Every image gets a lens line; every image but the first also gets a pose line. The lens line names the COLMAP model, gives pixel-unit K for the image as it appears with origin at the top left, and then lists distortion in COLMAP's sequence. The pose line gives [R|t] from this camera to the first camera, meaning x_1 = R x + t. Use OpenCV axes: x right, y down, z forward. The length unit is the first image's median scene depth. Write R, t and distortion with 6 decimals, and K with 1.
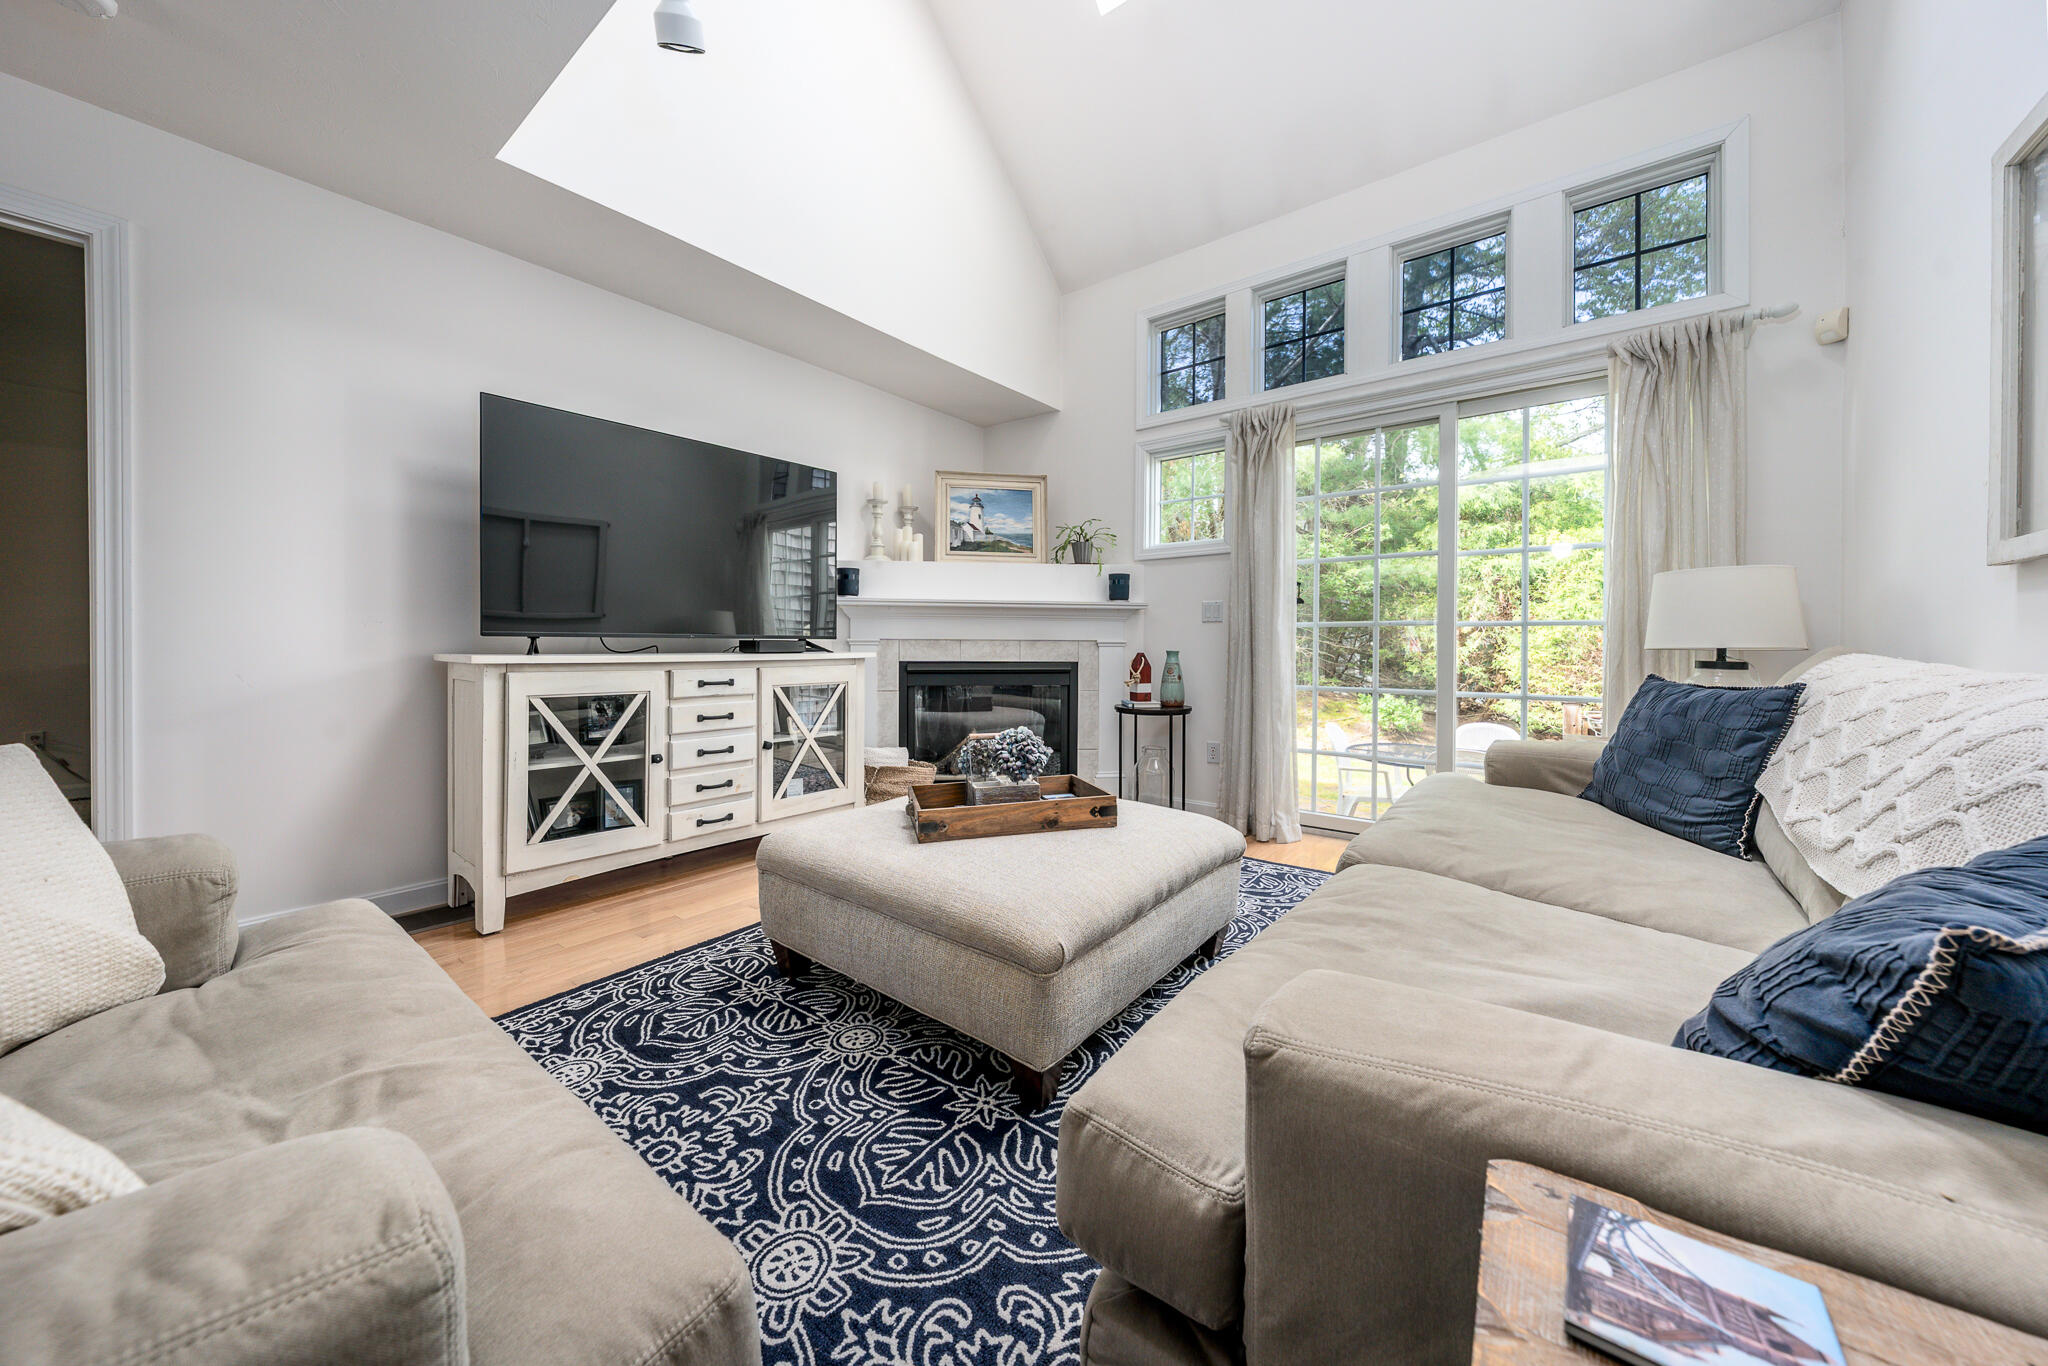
lens RADIAL K [[709.6, 0, 973.7], [0, 709.6, 651.8], [0, 0, 1]] dist [-0.007481, 0.001165]
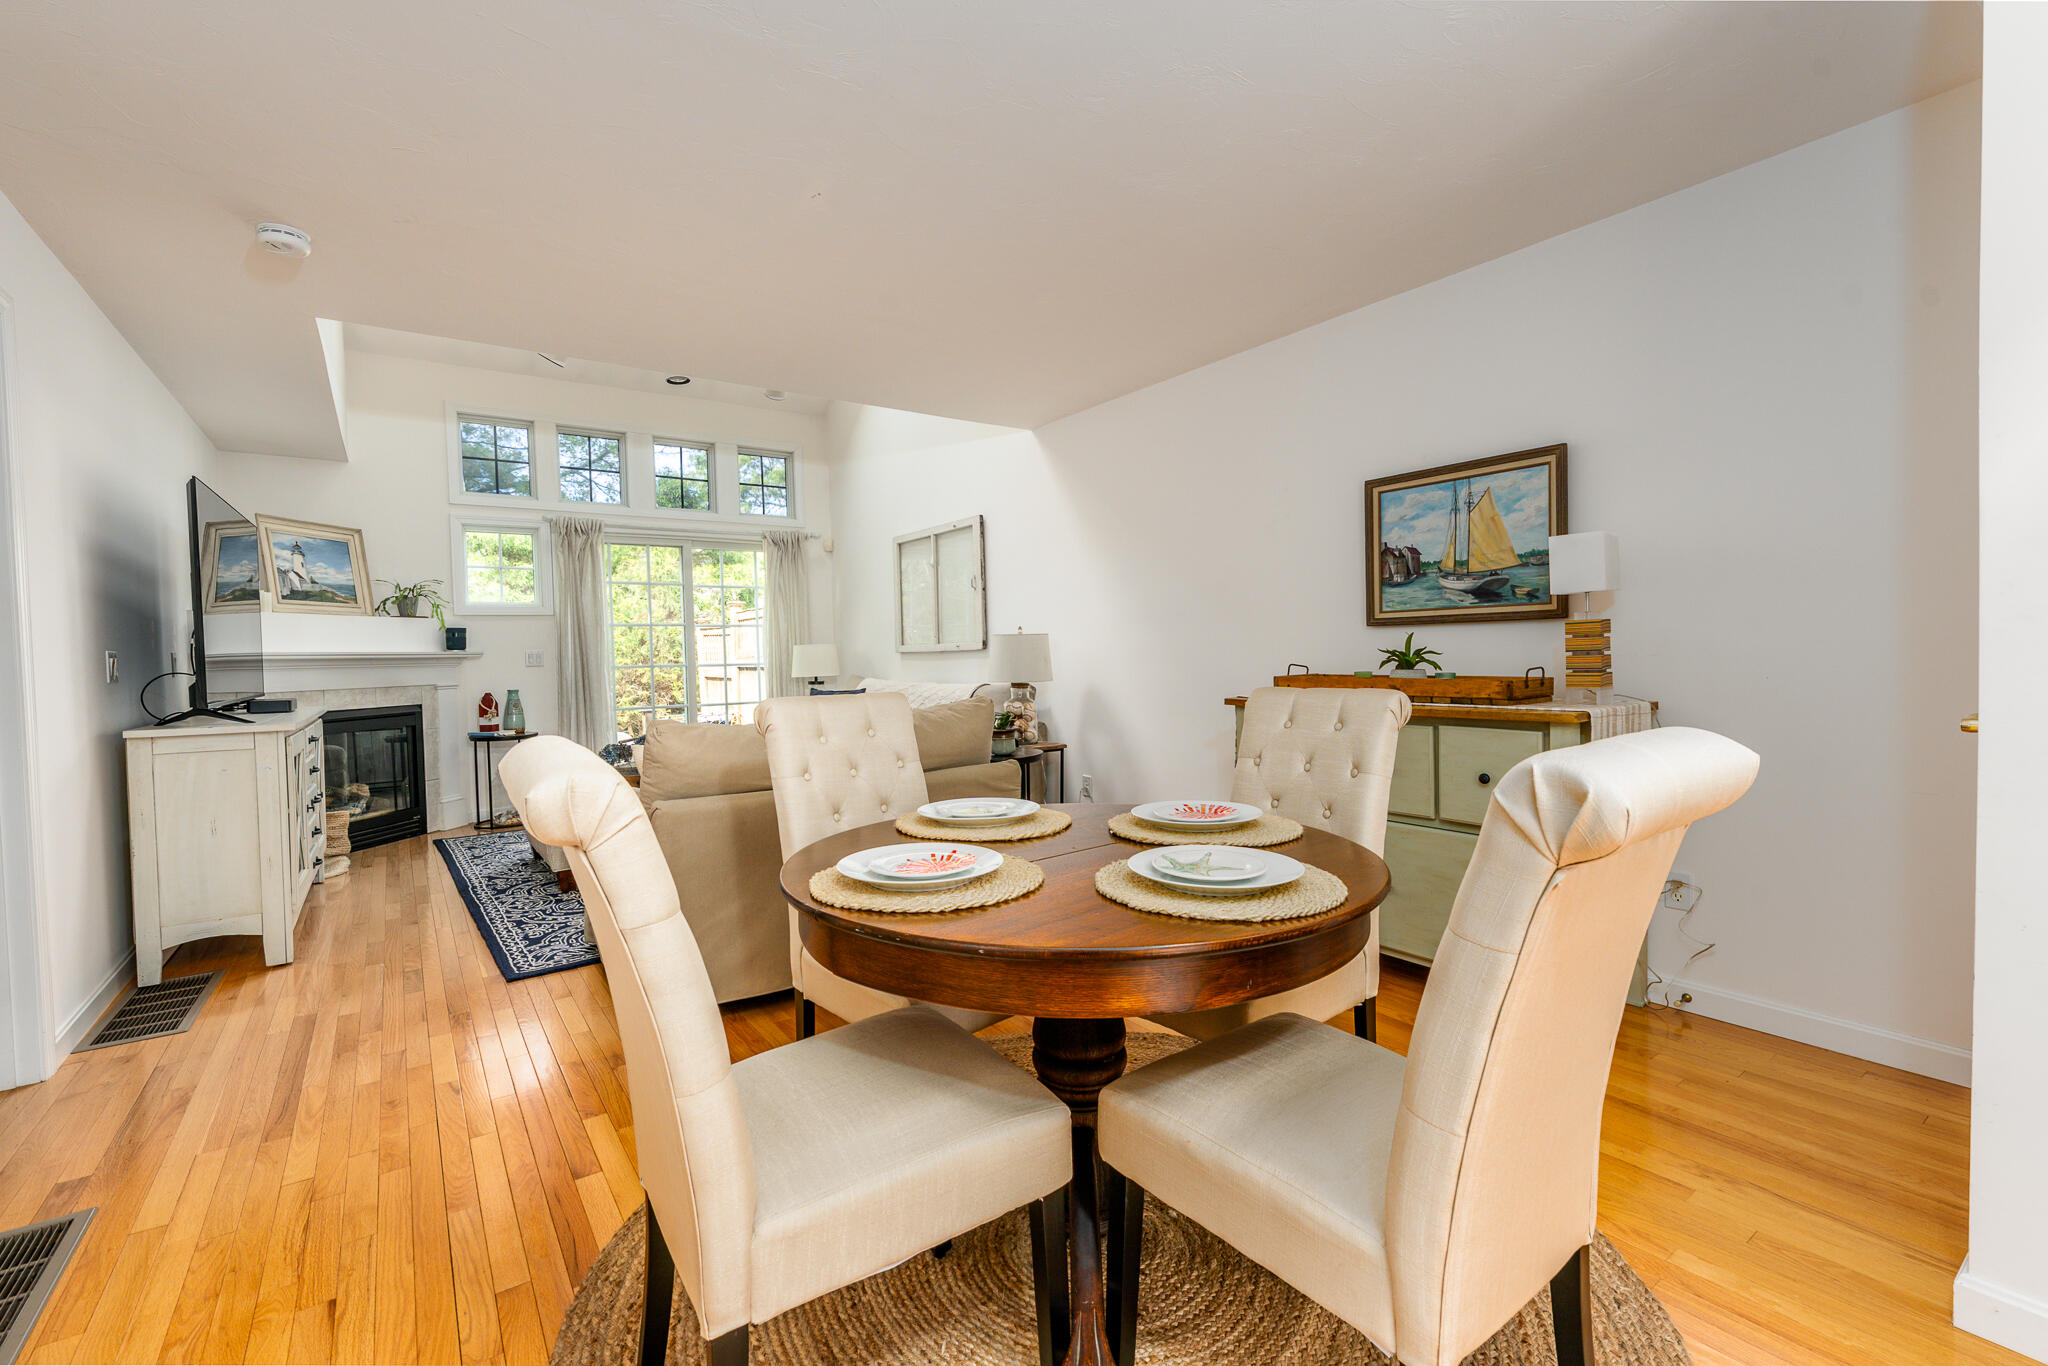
lens RADIAL K [[877.0, 0, 1062.7], [0, 877.0, 680.3], [0, 0, 1]] dist [-0.006008, 0.001622]
pose [[0.208127, -0.039290, 0.977312, -1.664275], [0.033526, 0.998892, 0.033018, -0.060163], [-0.977527, 0.025894, 0.209214, -0.486652]]
